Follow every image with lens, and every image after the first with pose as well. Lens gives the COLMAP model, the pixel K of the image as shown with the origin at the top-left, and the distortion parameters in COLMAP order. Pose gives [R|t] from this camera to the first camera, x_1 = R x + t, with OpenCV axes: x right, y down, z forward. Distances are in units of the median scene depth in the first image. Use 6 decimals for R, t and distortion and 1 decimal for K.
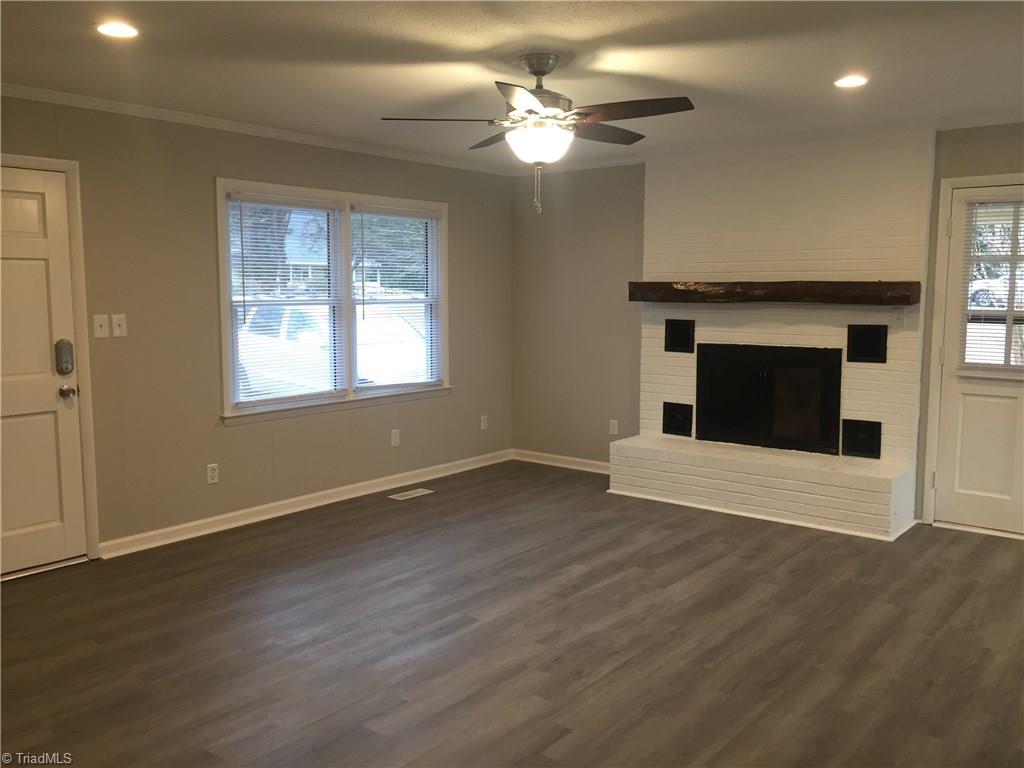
lens RADIAL K [[867.9, 0, 514.6], [0, 867.9, 383.0], [0, 0, 1]] dist [0.096255, -0.113534]
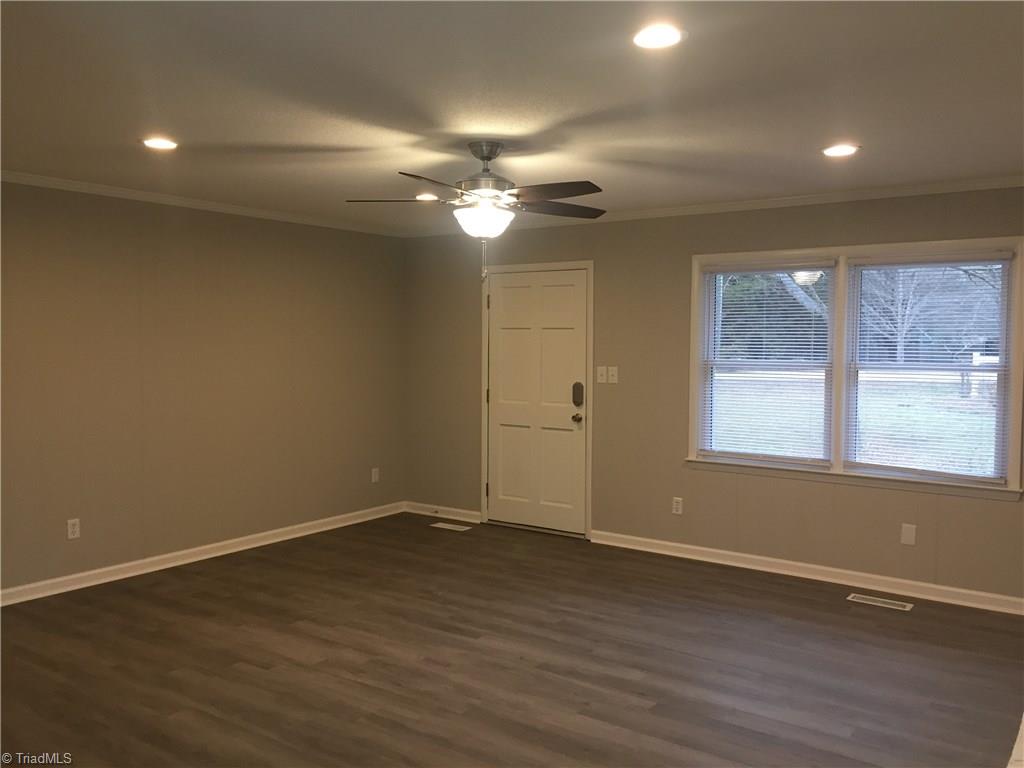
lens RADIAL K [[867.9, 0, 514.6], [0, 867.9, 383.0], [0, 0, 1]] dist [0.096255, -0.113534]
pose [[0.057772, 0.050411, -0.997056, 0.773184], [-0.117087, 0.992174, 0.043380, -0.082207], [0.991440, 0.114236, 0.063223, 0.671970]]
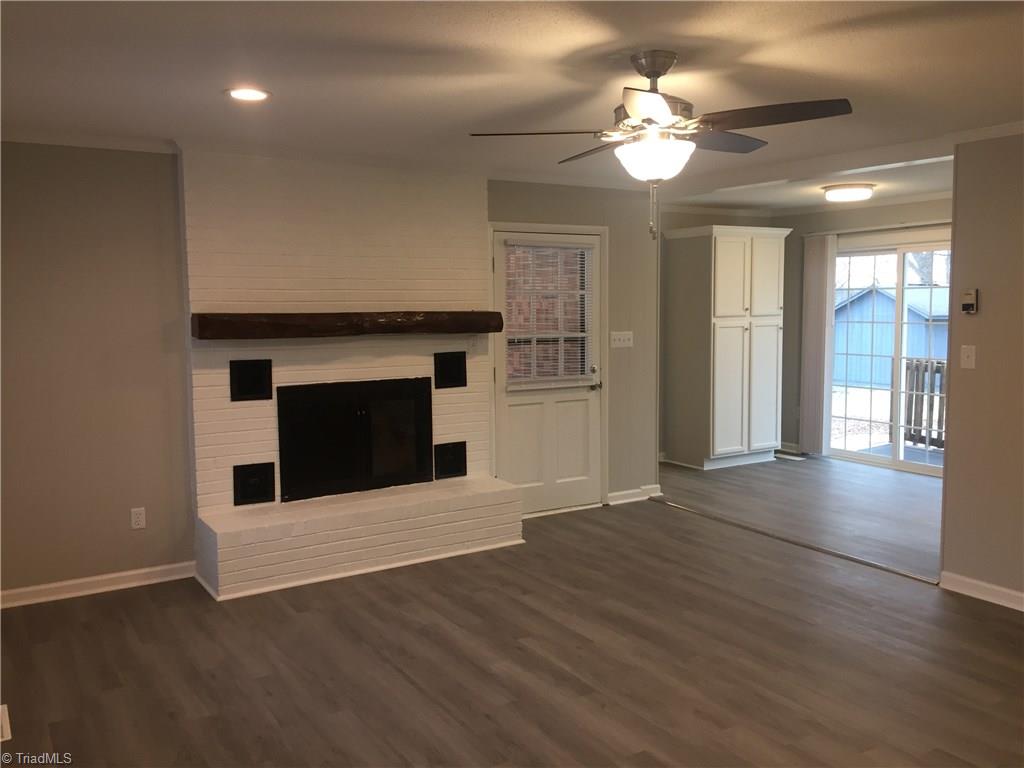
lens RADIAL K [[876.1, 0, 512.0], [0, 876.1, 384.0], [0, 0, 1]] dist [0.077867, 0.000499]
pose [[0.331814, -0.094754, 0.938574, -0.572206], [0.111890, 0.991872, 0.060579, -0.084522], [-0.936686, 0.084916, 0.339720, 0.580659]]
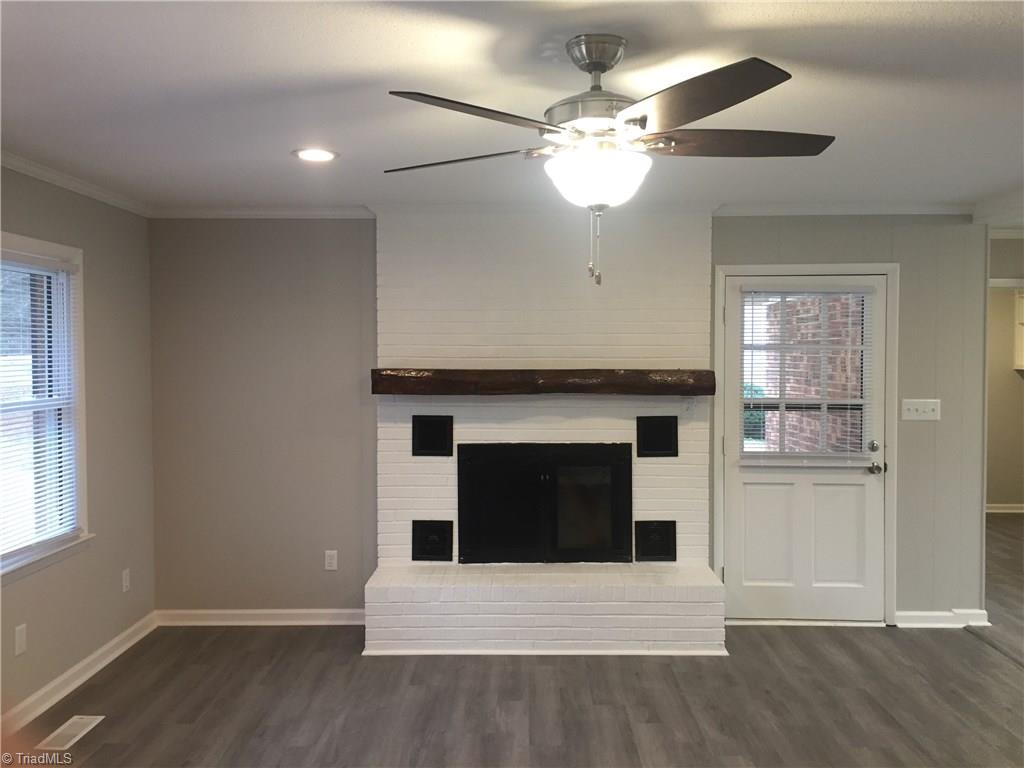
lens RADIAL K [[867.9, 0, 514.6], [0, 867.9, 383.0], [0, 0, 1]] dist [0.096255, -0.113534]
pose [[0.788524, -0.023600, 0.614551, -0.279780], [0.069787, 0.996243, -0.051285, -0.065076], [-0.611032, 0.083327, 0.787208, 0.372659]]
